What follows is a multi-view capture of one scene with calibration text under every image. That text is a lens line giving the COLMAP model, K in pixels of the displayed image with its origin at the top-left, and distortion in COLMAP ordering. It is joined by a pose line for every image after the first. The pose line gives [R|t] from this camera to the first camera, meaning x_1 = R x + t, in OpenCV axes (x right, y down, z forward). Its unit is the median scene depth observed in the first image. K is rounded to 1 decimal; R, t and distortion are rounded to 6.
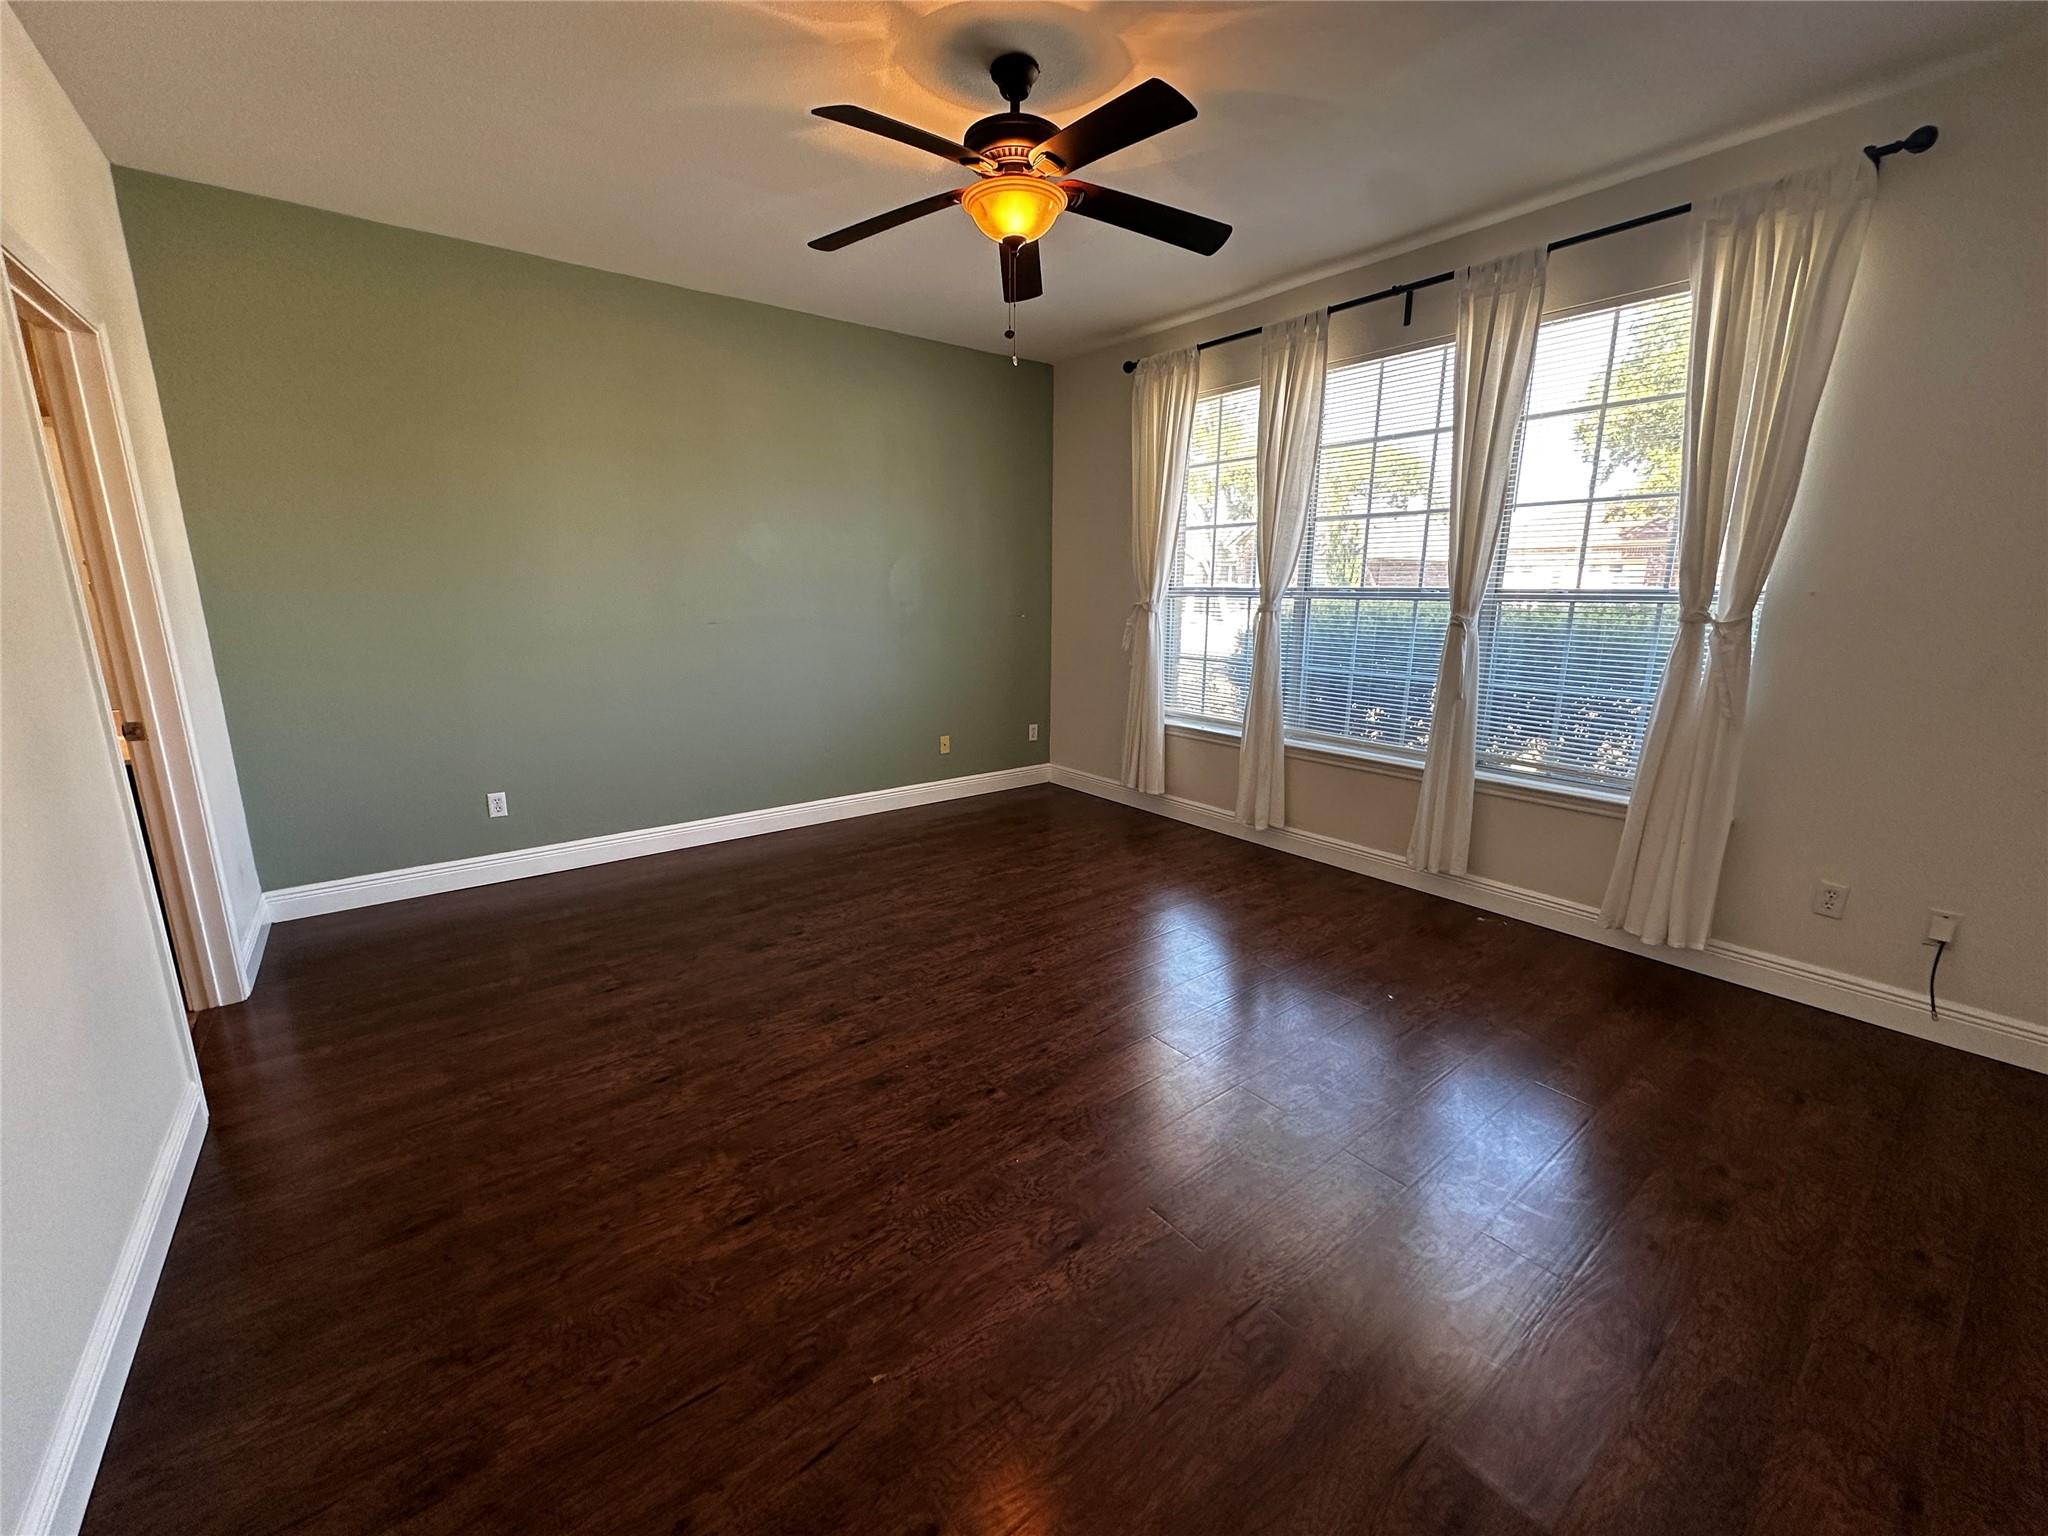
lens RADIAL K [[767.2, 0, 1010.9], [0, 767.2, 772.8], [0, 0, 1]] dist [0.000194, -0.000082]
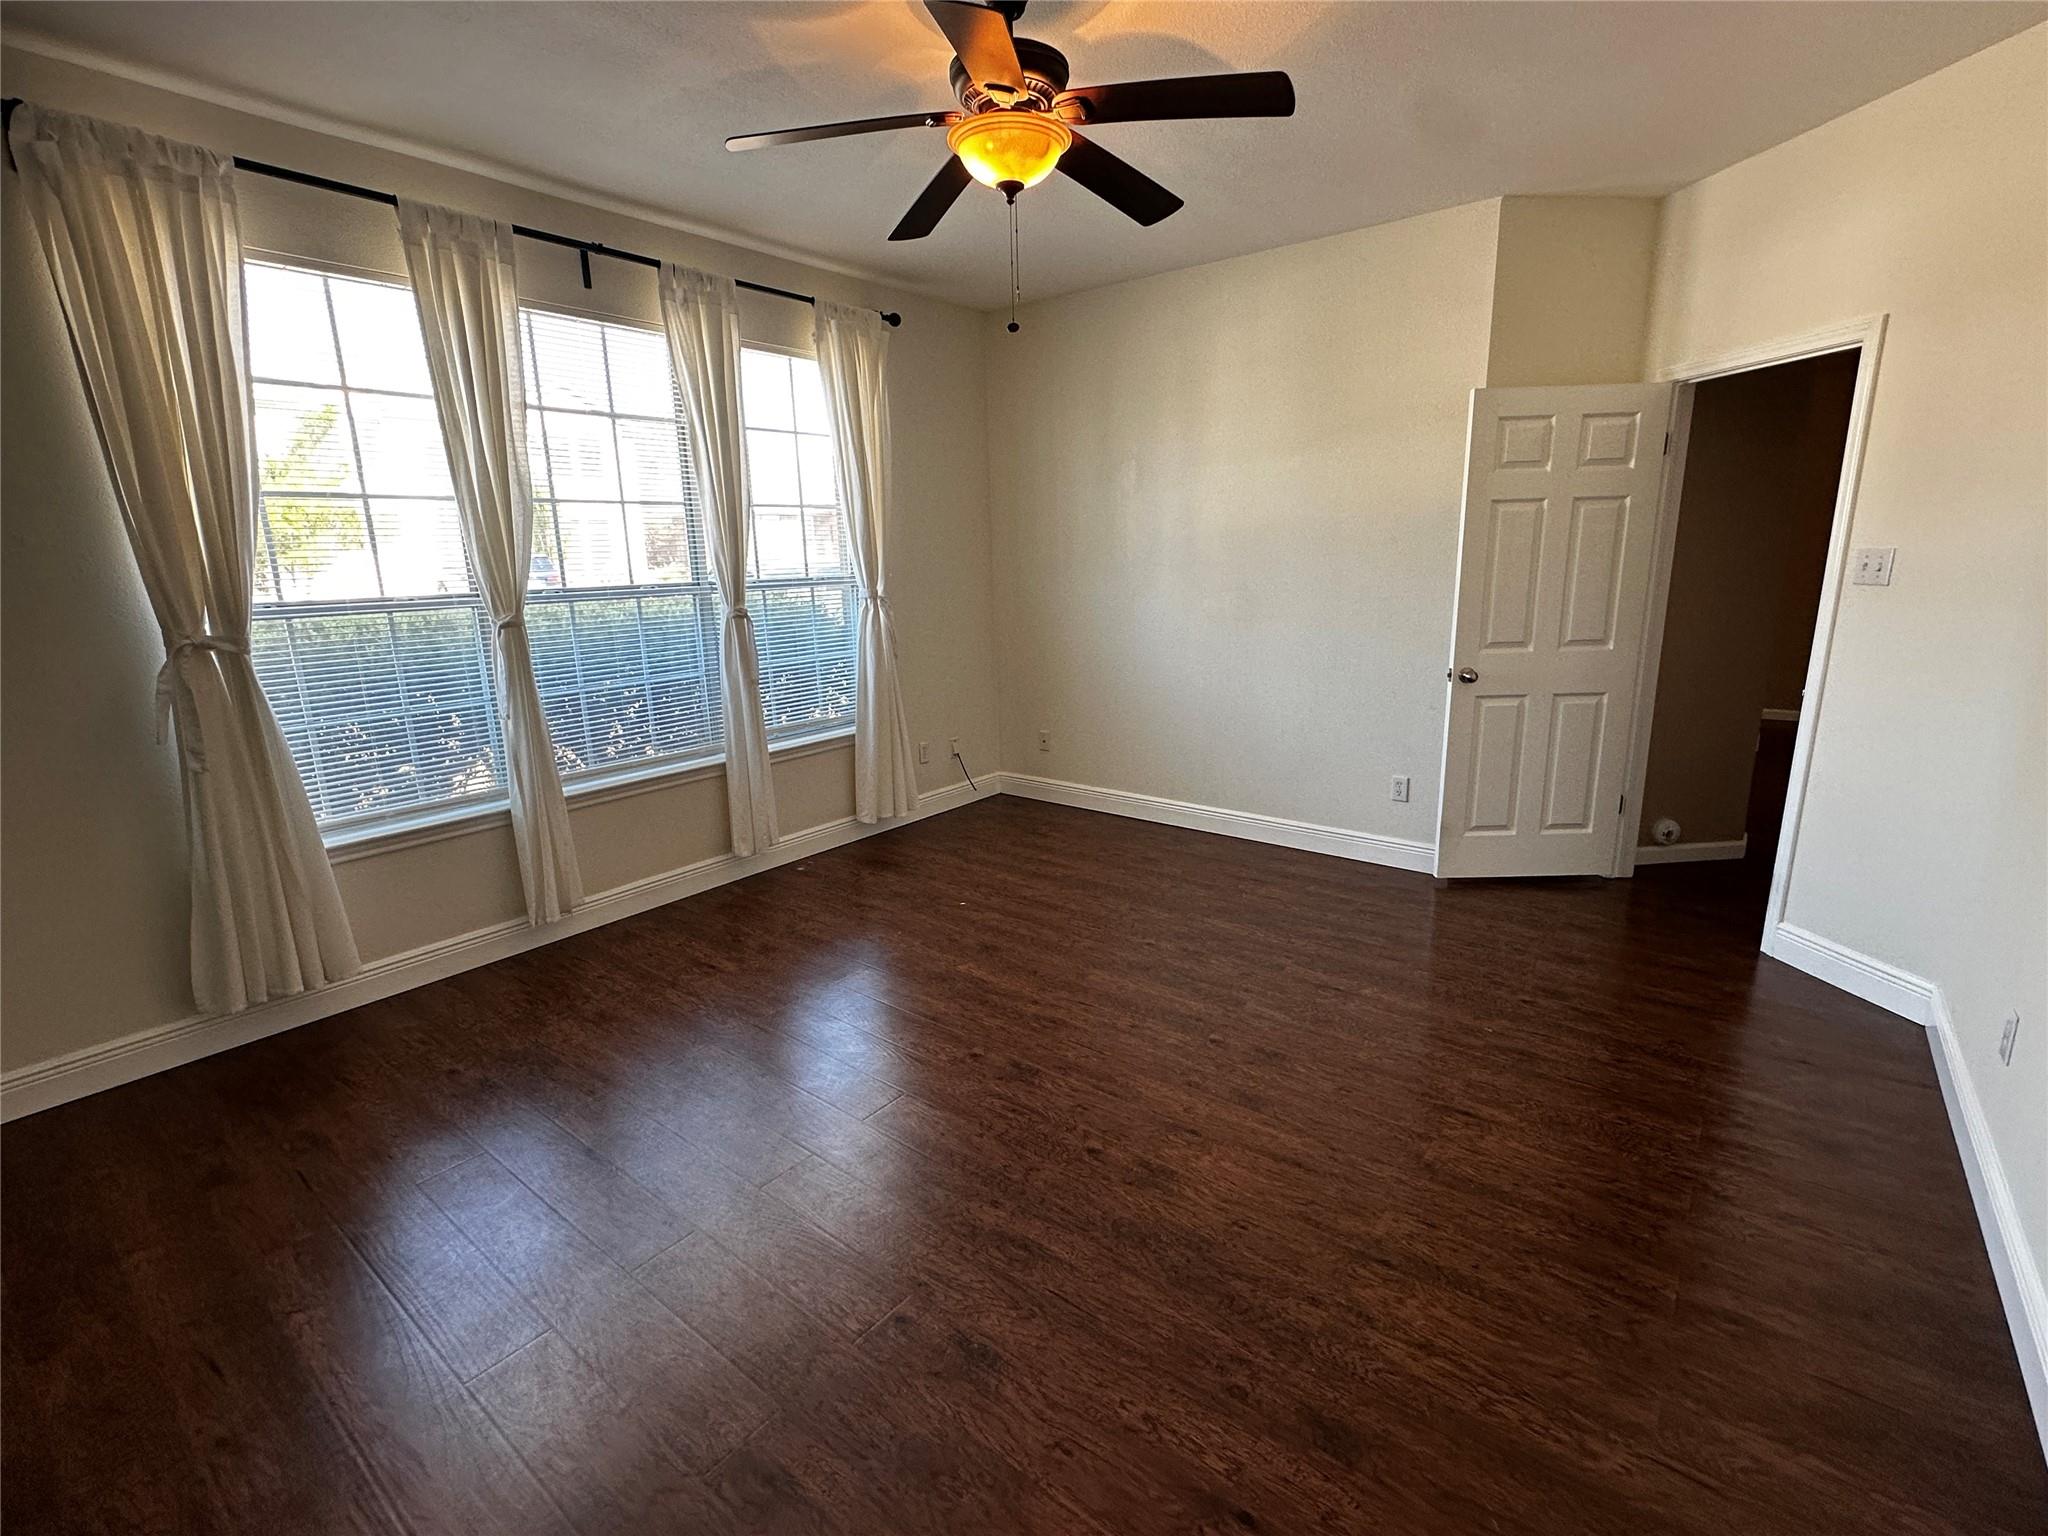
lens RADIAL K [[934.4, 0, 1024.0], [0, 934.4, 768.0], [0, 0, 1]] dist [-0.003100, -0.000341]
pose [[-0.221118, -0.219021, 0.950335, -0.950875], [0.255150, 0.927523, 0.273130, -0.311153], [-0.941278, 0.302872, -0.149209, 1.116082]]
